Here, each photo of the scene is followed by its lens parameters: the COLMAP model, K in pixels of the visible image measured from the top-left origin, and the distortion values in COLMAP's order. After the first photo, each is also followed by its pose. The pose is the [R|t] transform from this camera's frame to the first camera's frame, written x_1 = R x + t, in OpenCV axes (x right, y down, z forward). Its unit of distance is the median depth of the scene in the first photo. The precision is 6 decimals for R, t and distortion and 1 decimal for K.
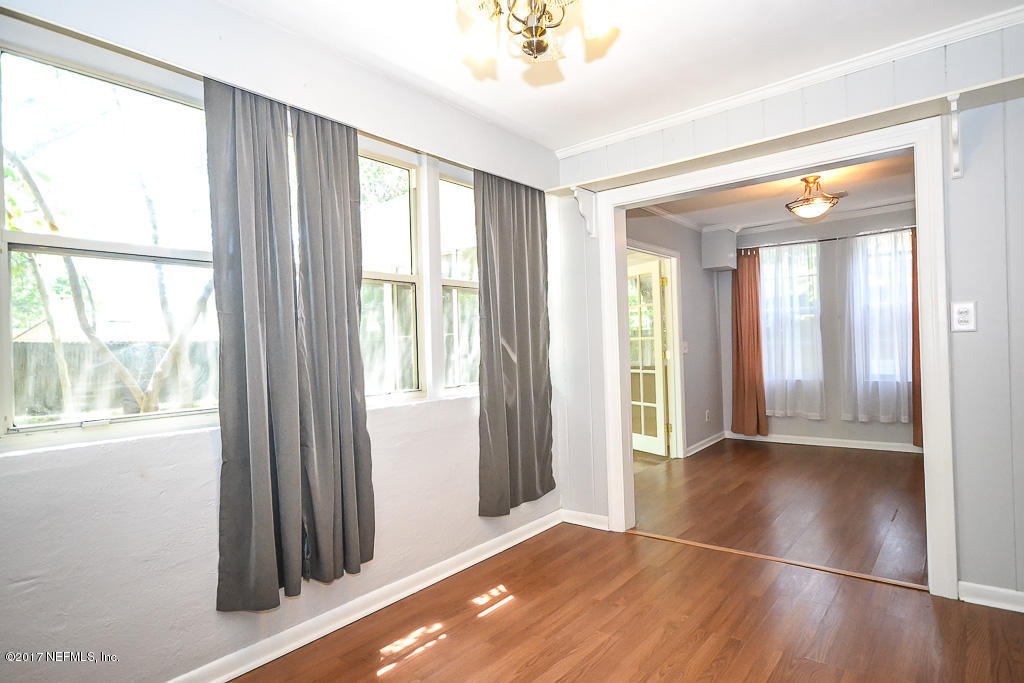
lens RADIAL K [[543.5, 0, 512.0], [0, 543.5, 341.5], [0, 0, 1]] dist [0.024448, 0.000044]
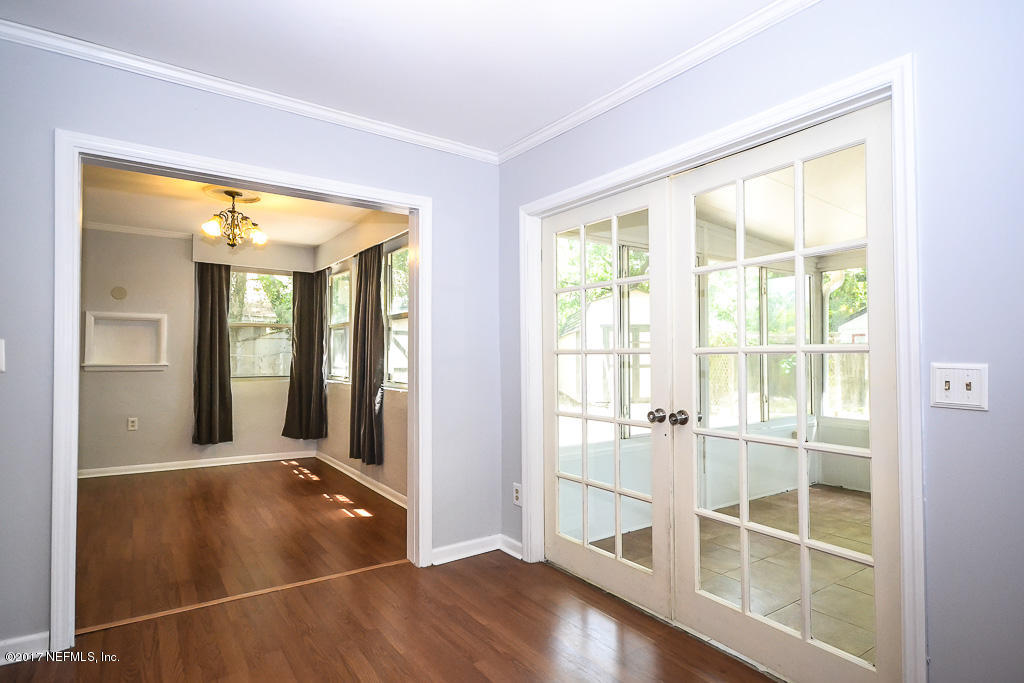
lens RADIAL K [[543.5, 0, 512.0], [0, 543.5, 341.5], [0, 0, 1]] dist [0.024448, 0.000044]
pose [[-0.266439, 0.007070, -0.963826, 1.176311], [0.020274, 0.999793, 0.001729, -0.029225], [0.963638, -0.019080, -0.266527, 1.575812]]
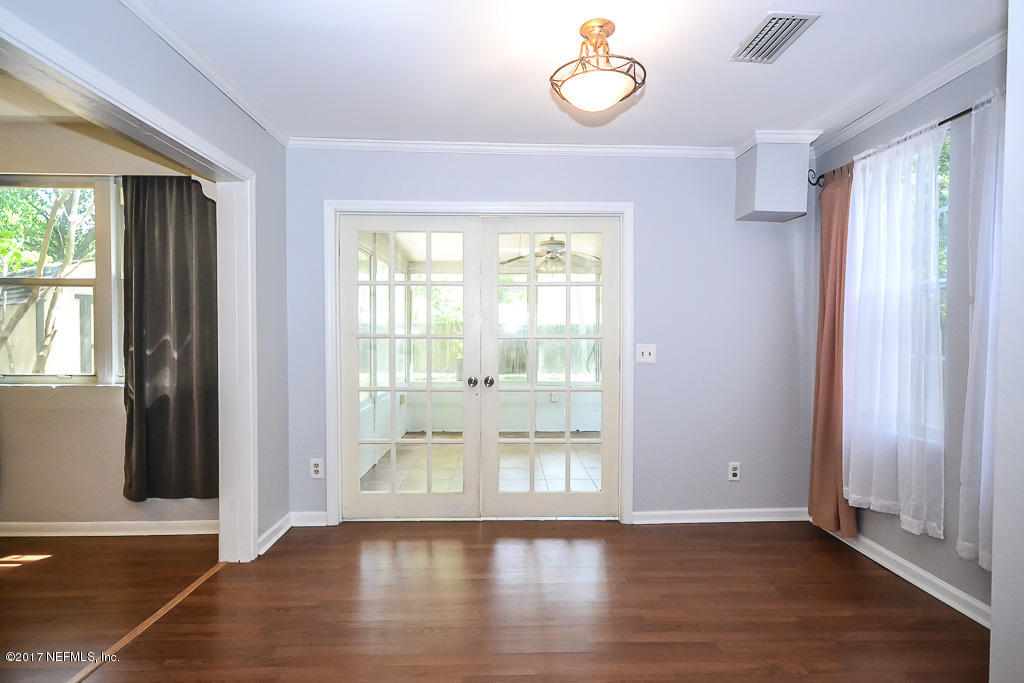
lens RADIAL K [[543.5, 0, 512.0], [0, 543.5, 341.5], [0, 0, 1]] dist [0.024448, 0.000044]
pose [[0.659204, 0.040972, -0.750847, 1.260872], [-0.018917, 0.999102, 0.037911, -0.044460], [0.751726, -0.010788, 0.659387, 0.866618]]
